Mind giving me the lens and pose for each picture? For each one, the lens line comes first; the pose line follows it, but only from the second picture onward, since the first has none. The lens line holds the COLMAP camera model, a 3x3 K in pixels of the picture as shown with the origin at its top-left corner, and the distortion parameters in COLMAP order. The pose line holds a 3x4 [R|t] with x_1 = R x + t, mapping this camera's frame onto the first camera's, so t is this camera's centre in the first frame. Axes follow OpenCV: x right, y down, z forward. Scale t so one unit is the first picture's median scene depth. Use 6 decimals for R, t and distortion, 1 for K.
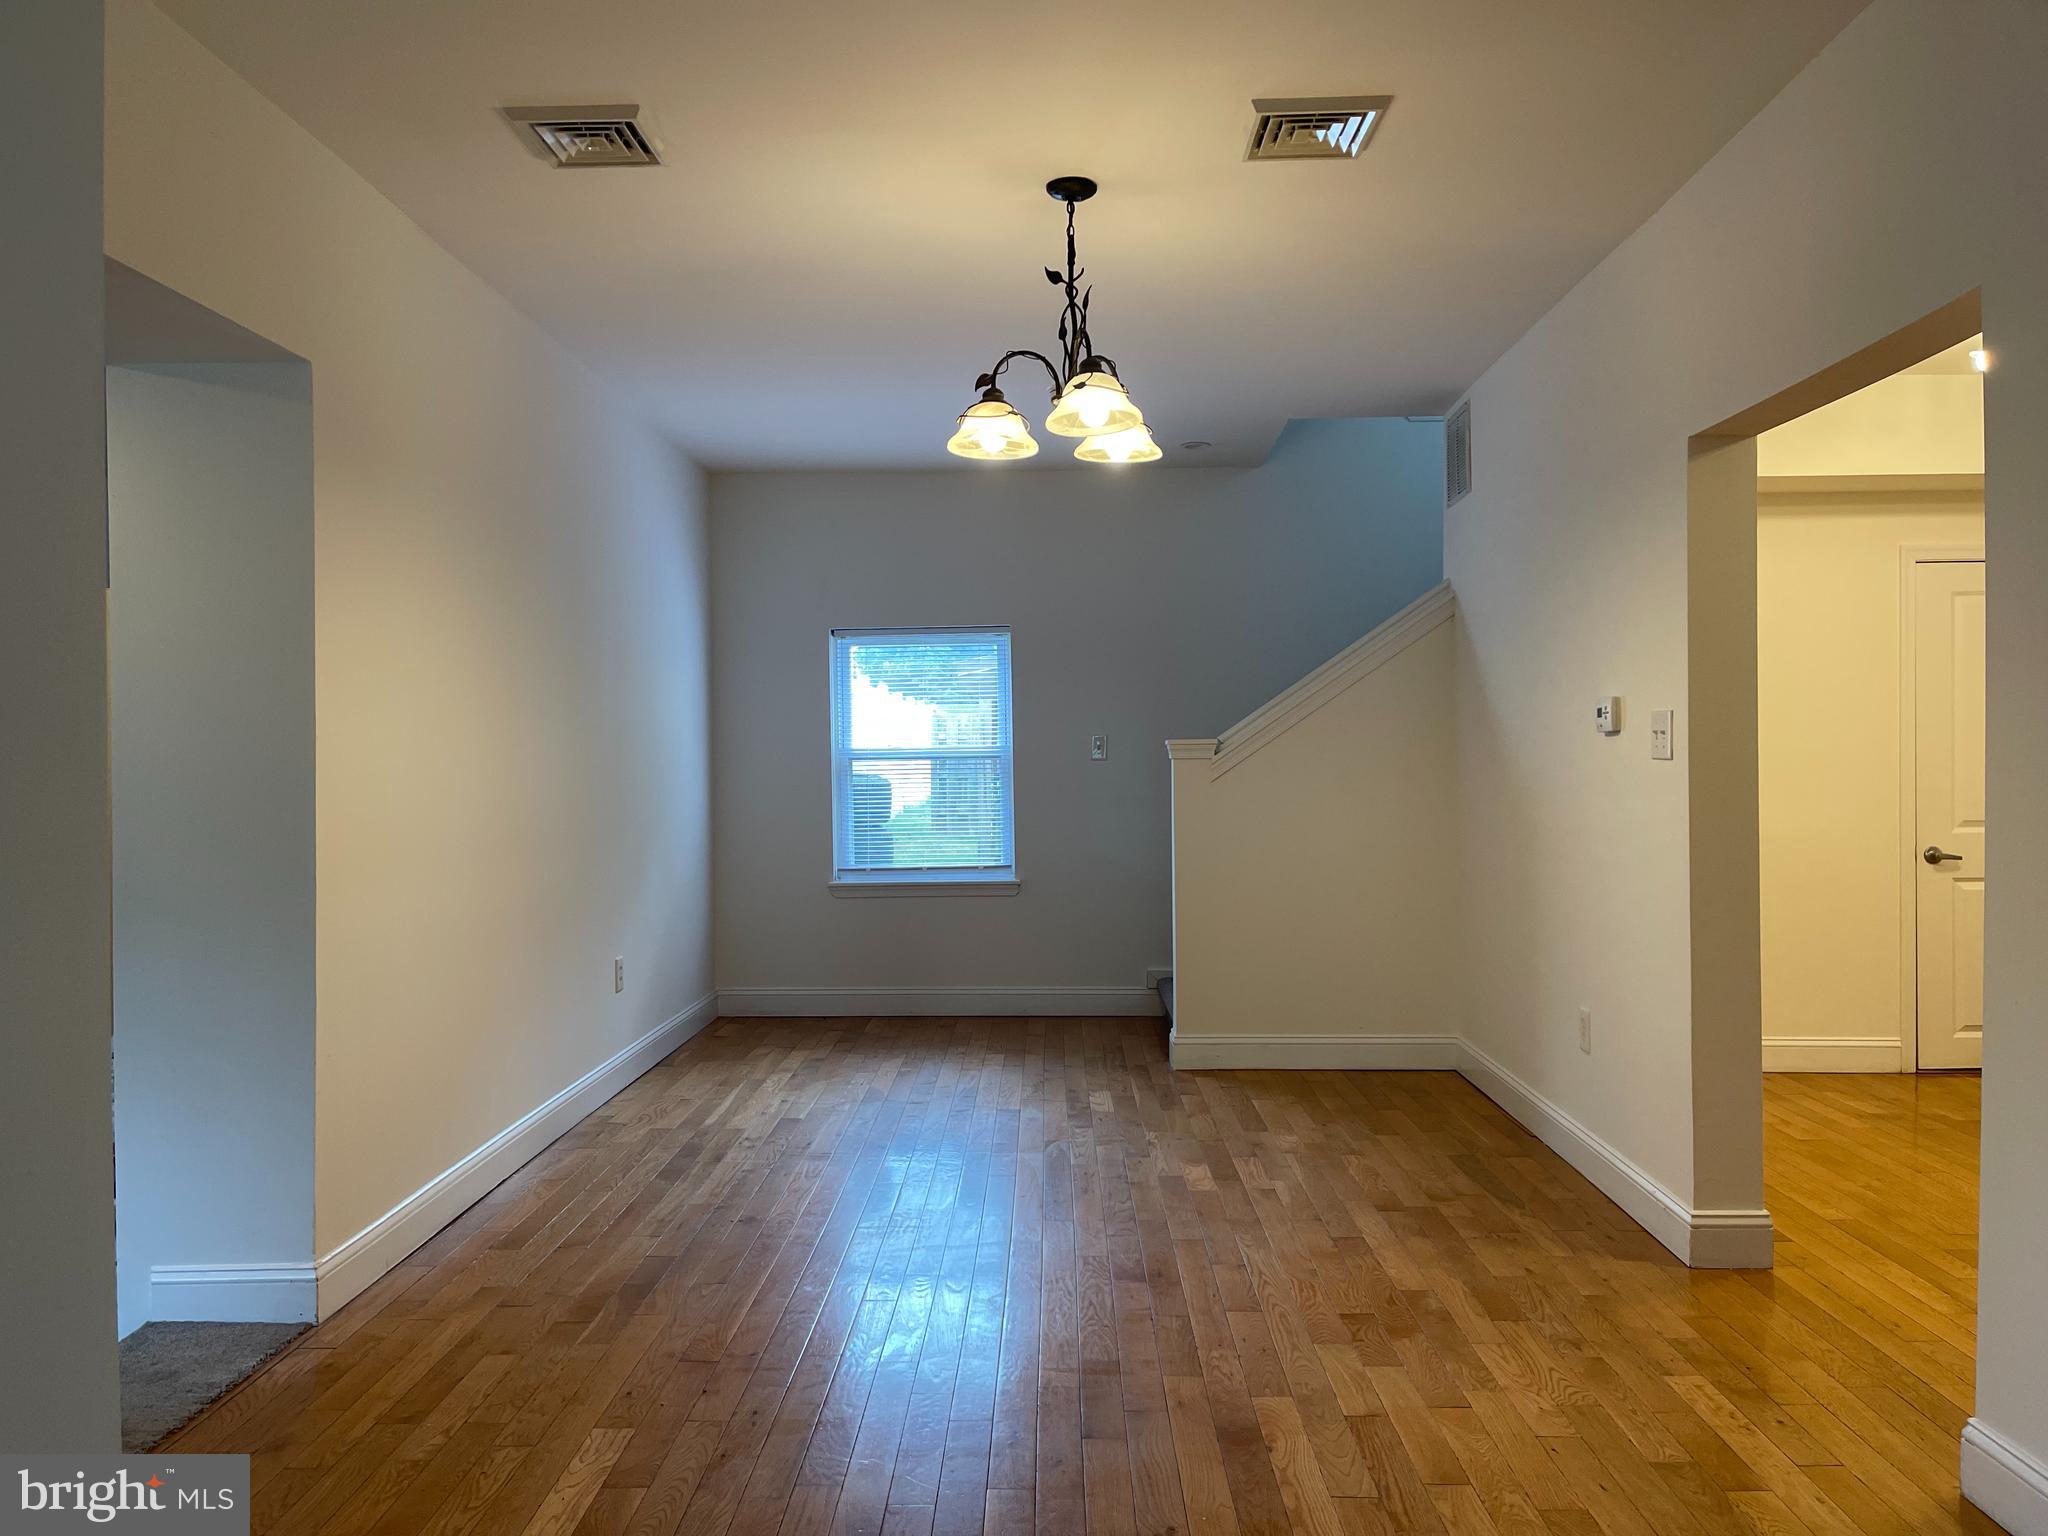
lens RADIAL K [[1542.0, 0, 1010.6], [0, 1542.0, 761.6], [0, 0, 1]] dist [0.077342, -0.097569]
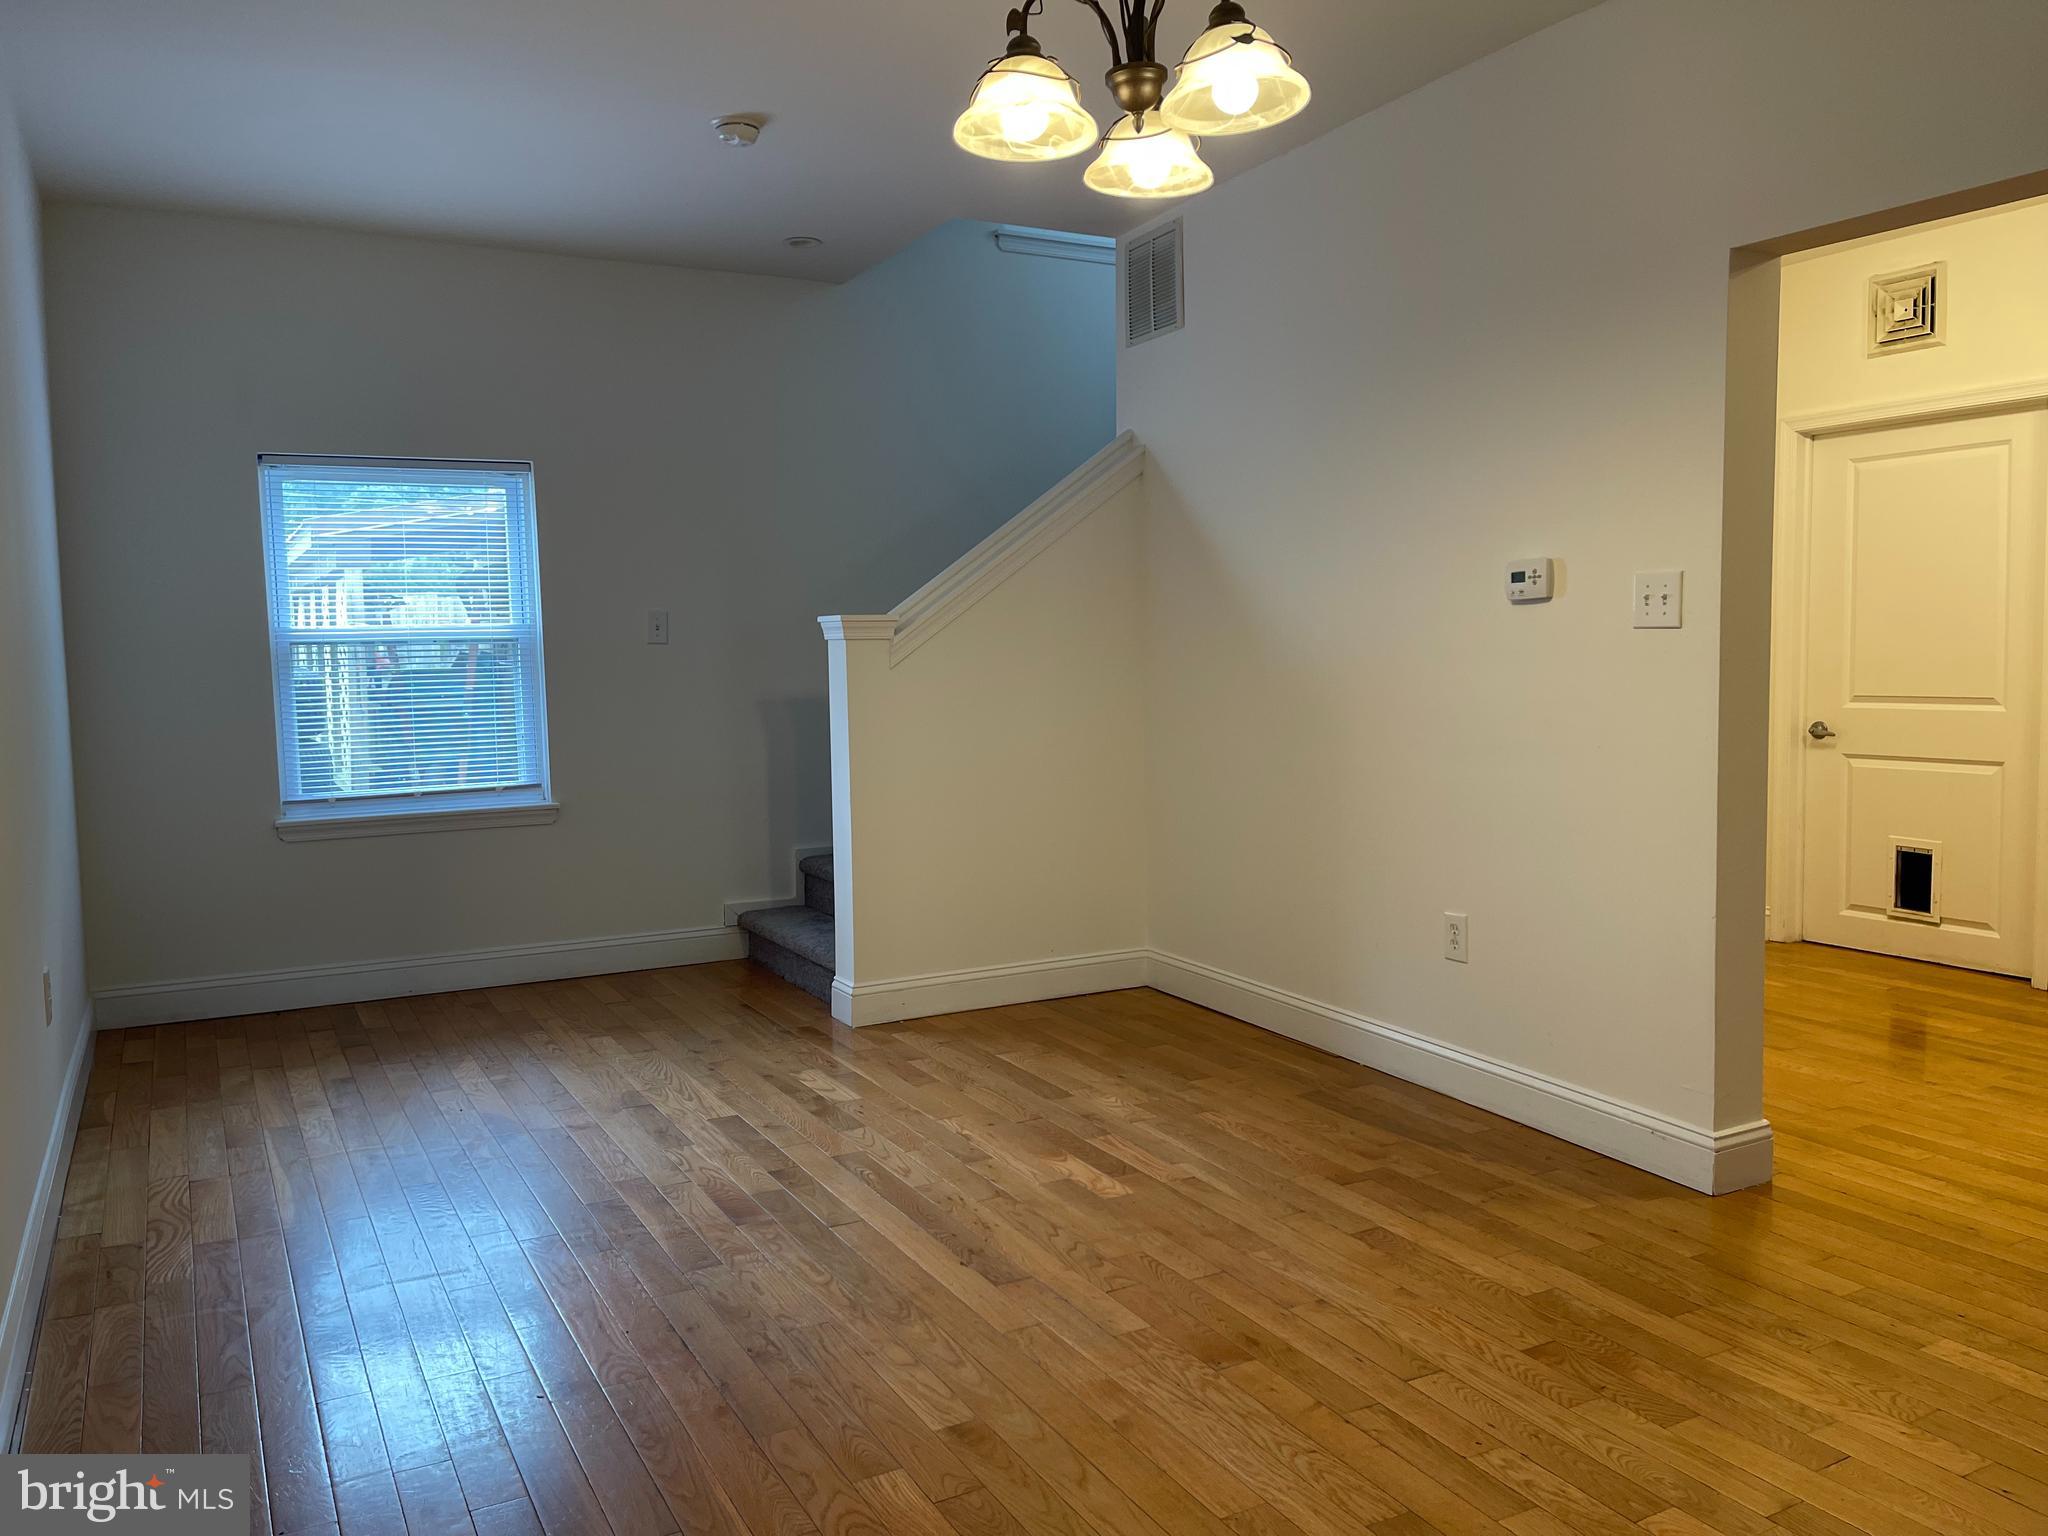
lens RADIAL K [[1542.0, 0, 1022.9], [0, 1542.0, 768.3], [0, 0, 1]] dist [0.077342, -0.097569]
pose [[0.866658, -0.046068, 0.496772, -0.313028], [0.009321, 0.997049, 0.076201, 0.006277], [-0.498816, -0.061409, 0.864530, 0.399976]]
